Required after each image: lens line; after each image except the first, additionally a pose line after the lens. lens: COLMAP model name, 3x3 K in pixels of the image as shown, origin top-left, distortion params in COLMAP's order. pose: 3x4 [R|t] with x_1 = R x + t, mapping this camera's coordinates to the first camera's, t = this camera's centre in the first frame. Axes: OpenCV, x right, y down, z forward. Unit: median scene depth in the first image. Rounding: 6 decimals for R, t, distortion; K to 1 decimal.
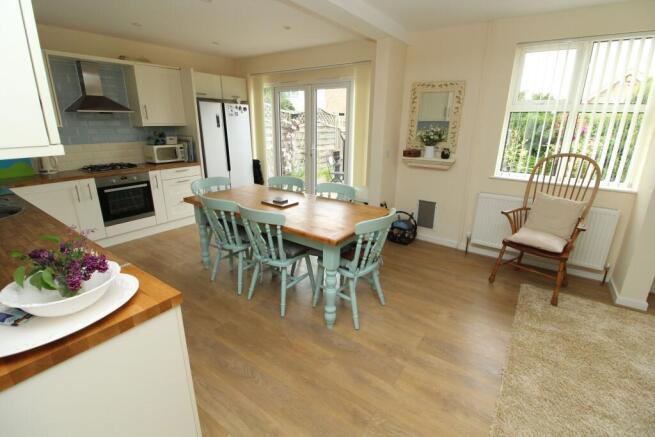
lens RADIAL K [[302.5, 0, 327.8], [0, 302.5, 211.2], [0, 0, 1]] dist [0.001153, -0.014398]
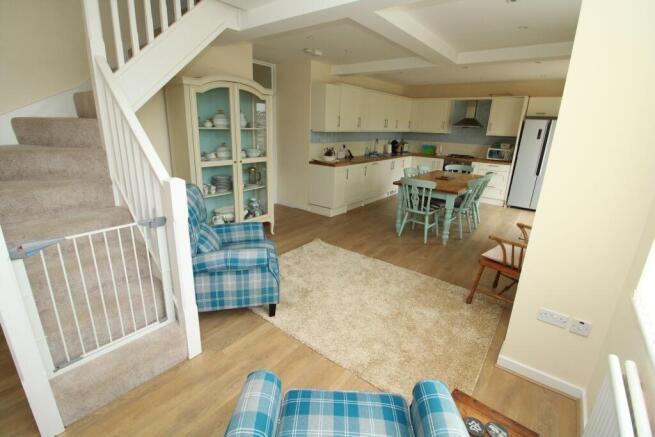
lens RADIAL K [[302.5, 0, 327.8], [0, 302.5, 211.2], [0, 0, 1]] dist [0.001153, -0.014398]
pose [[-0.061252, 0.258639, -0.964030, 1.096597], [-0.307709, 0.913907, 0.264743, -0.074522], [0.949507, 0.312857, 0.023607, 0.264491]]
